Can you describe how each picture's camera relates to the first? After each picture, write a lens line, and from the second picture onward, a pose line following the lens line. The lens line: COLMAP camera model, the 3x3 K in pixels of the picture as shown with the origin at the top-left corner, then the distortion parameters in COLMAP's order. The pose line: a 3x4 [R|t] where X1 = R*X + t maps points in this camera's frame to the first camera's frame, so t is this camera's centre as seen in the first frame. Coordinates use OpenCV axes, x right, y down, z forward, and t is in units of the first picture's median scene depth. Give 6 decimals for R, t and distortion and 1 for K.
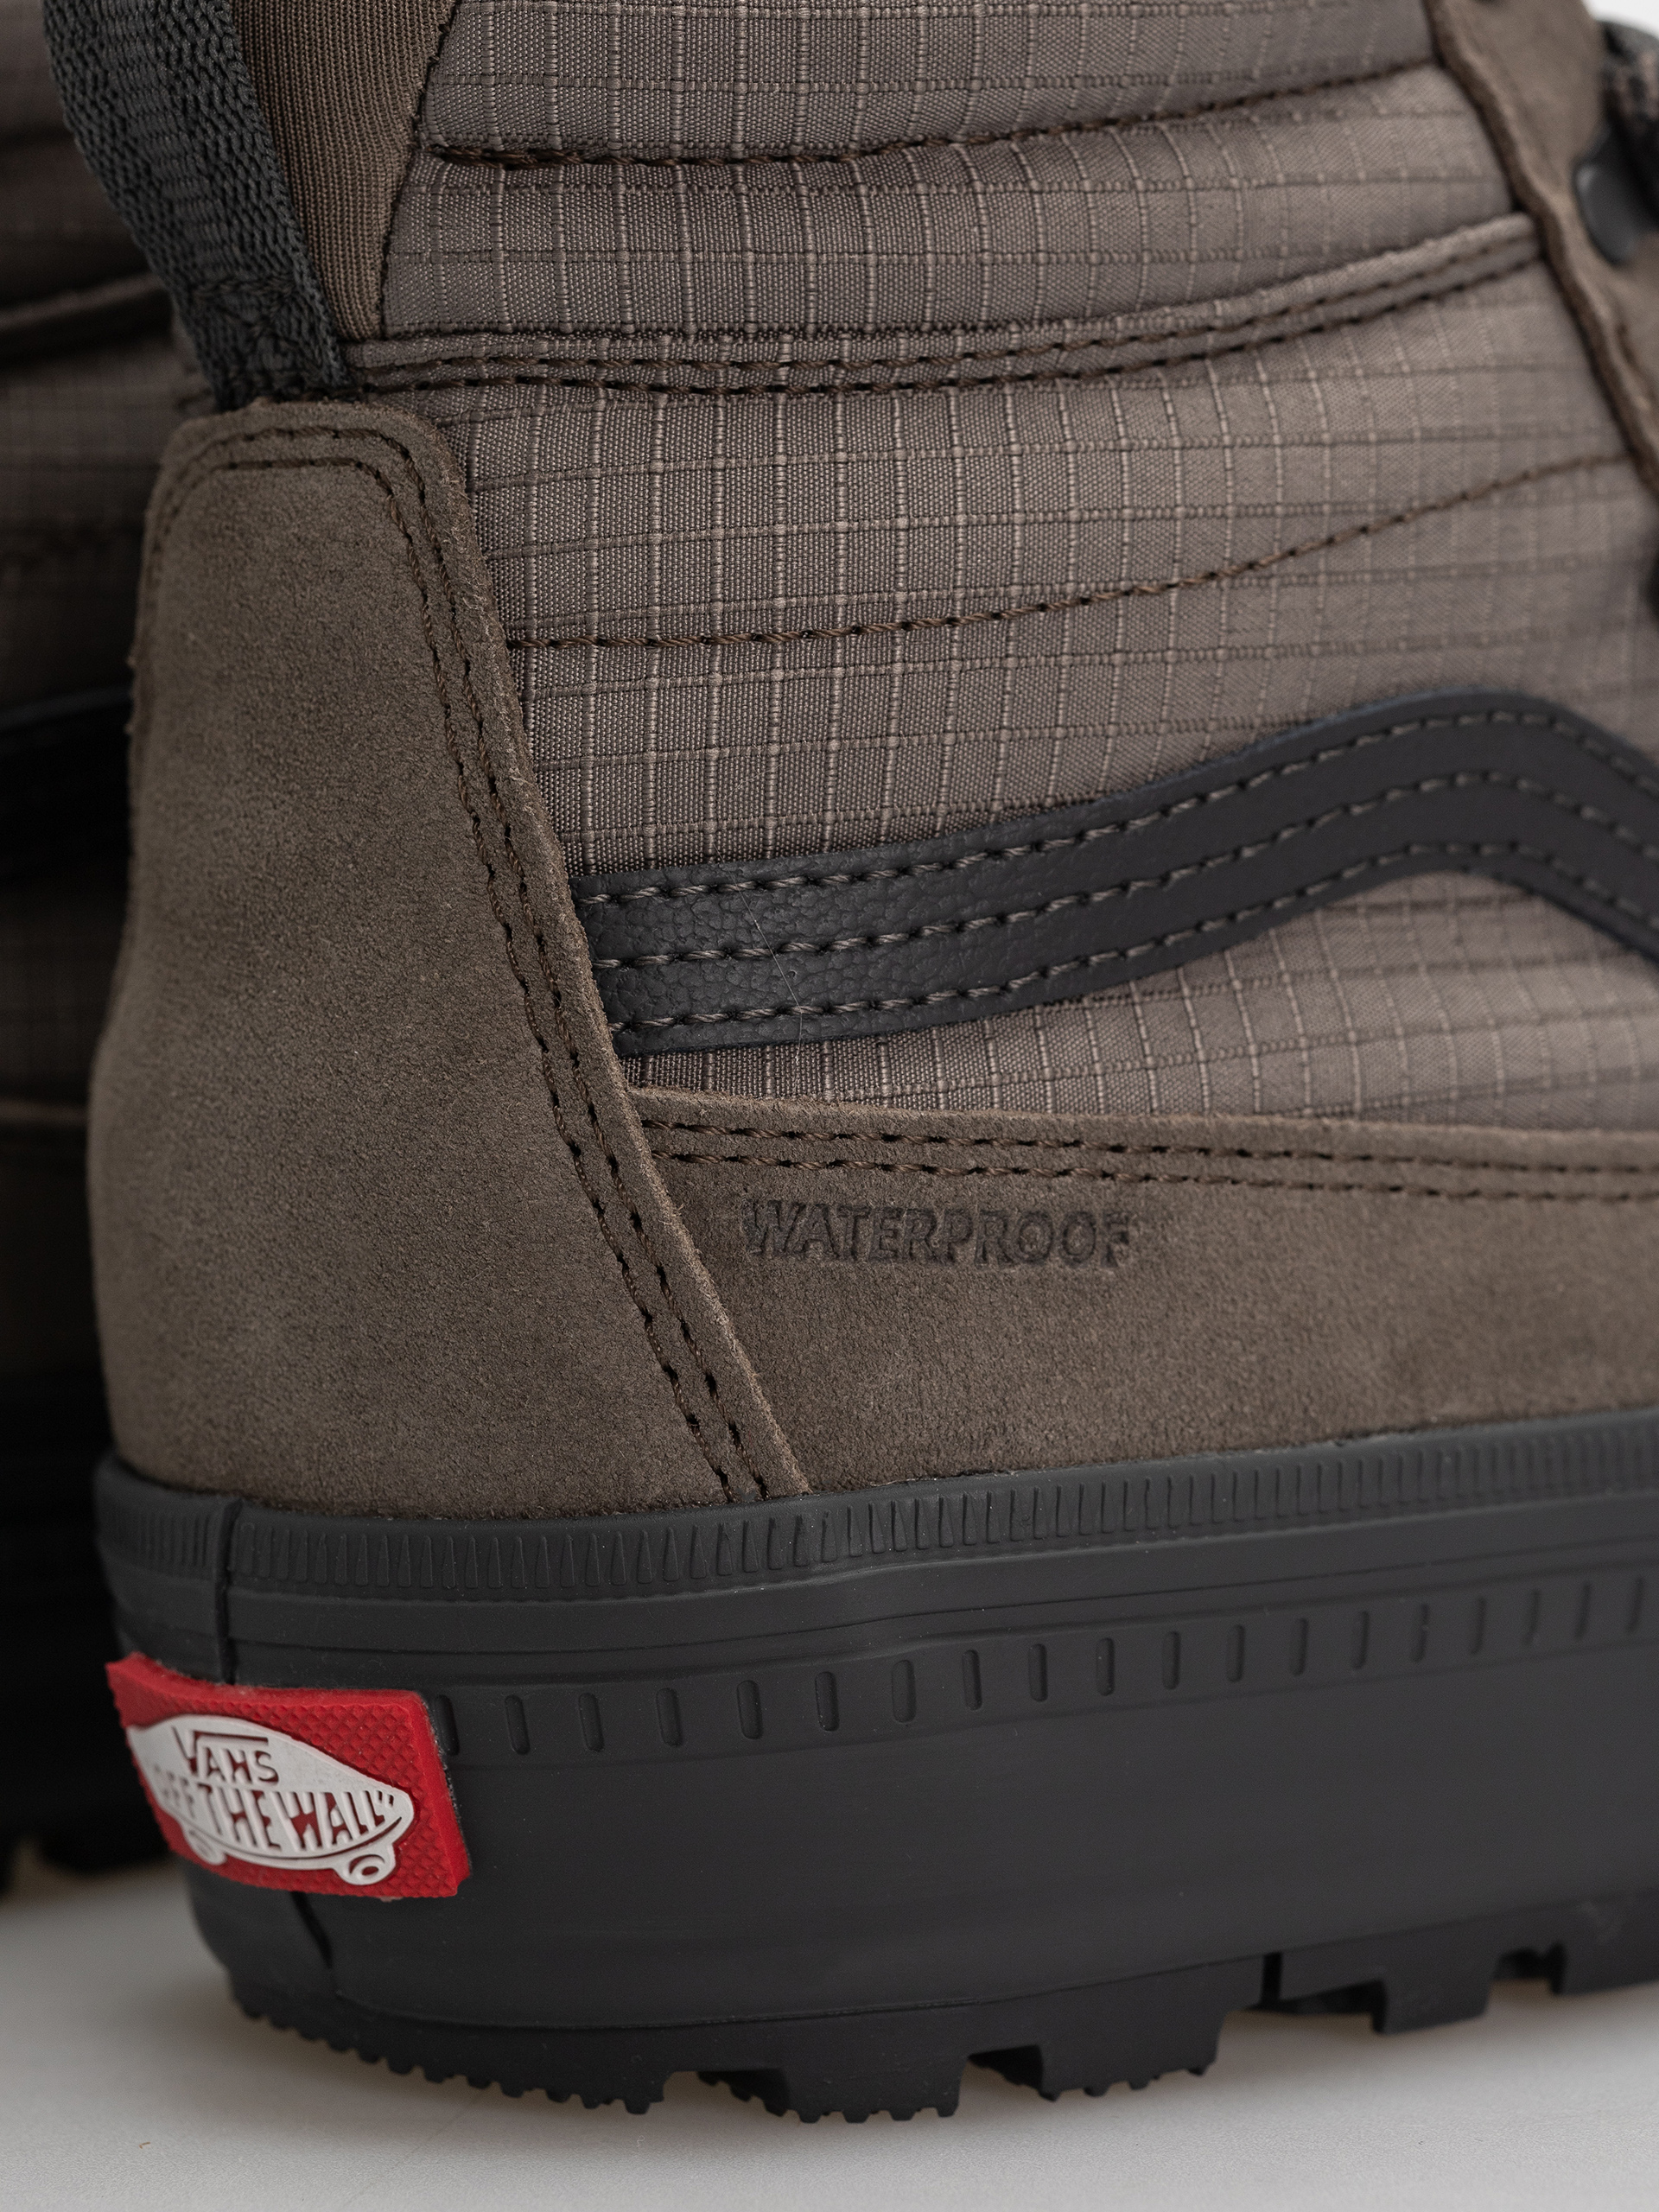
lens RADIAL K [[8045.2, 0, 829.5], [0, 8045.2, 1106.0], [0, 0, 1]] dist [0.020823, -0.583440]
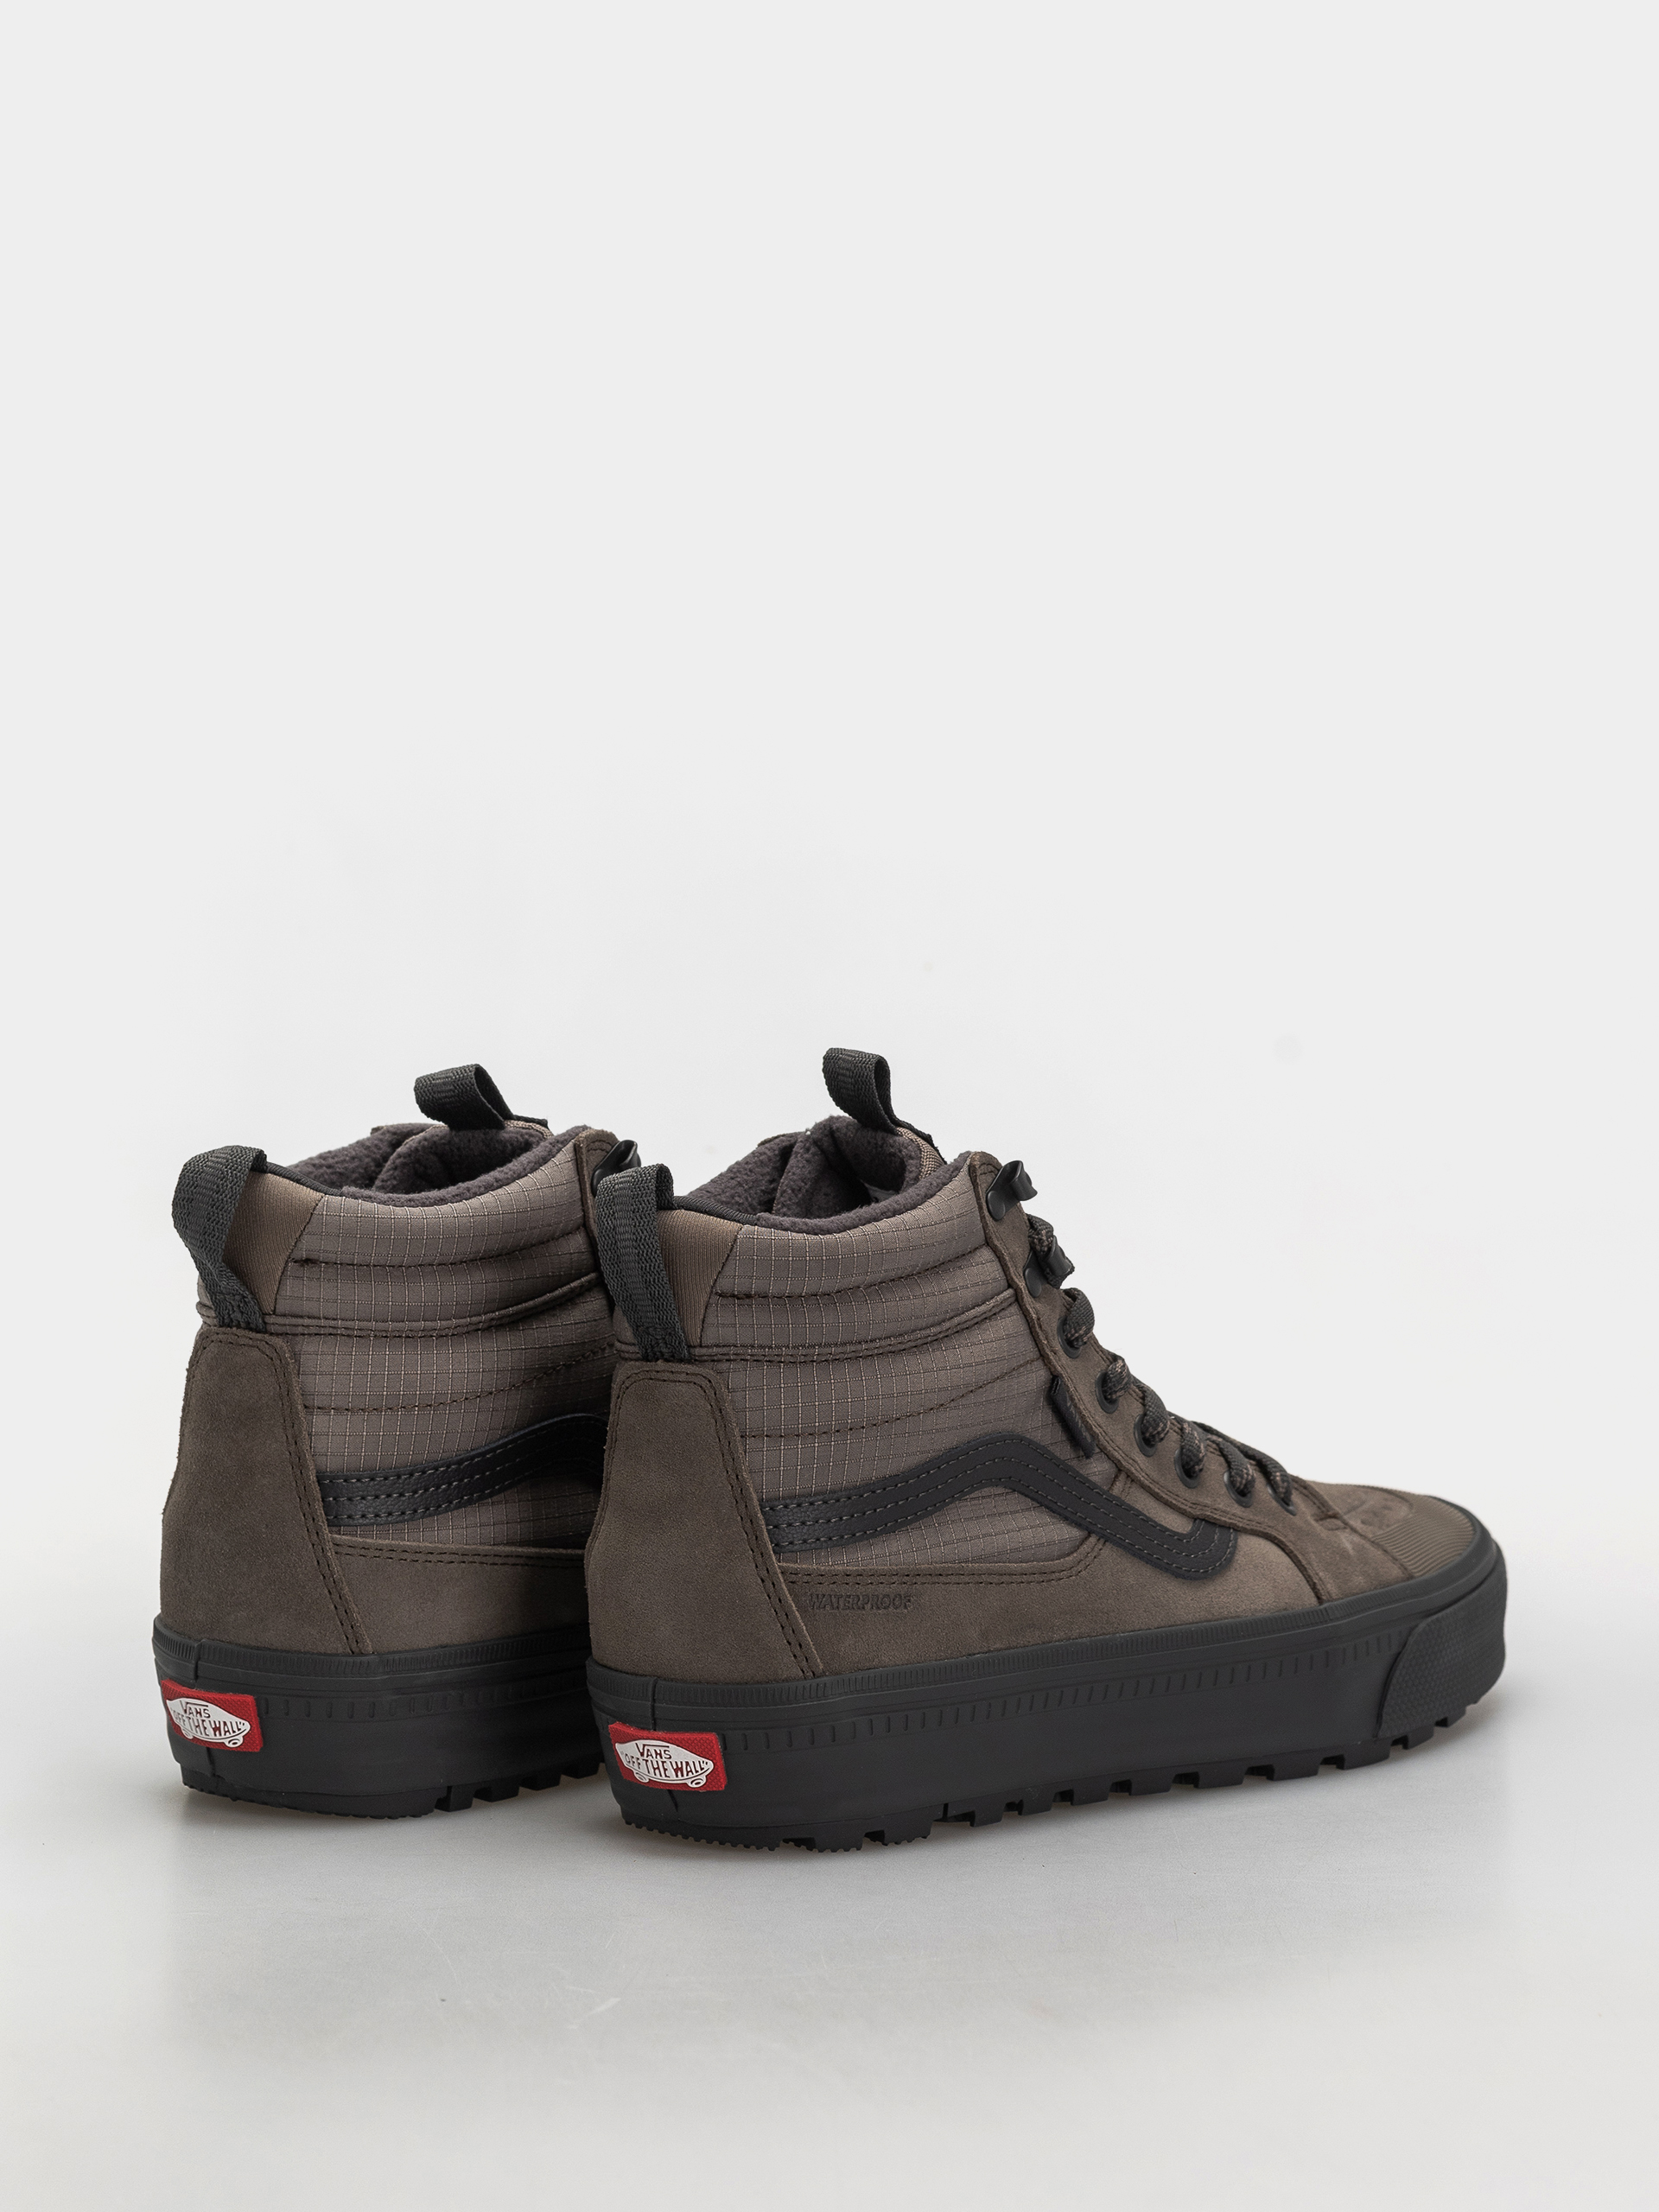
lens RADIAL K [[8858.7, 0, 829.5], [0, 8858.7, 1106.0], [0, 0, 1]] dist [-0.499996, -3.273963]
pose [[0.989007, -0.002510, 0.147845, -0.562322], [-0.000290, 0.999821, 0.018917, -0.269827], [-0.147866, -0.018752, 0.988830, -2.776655]]
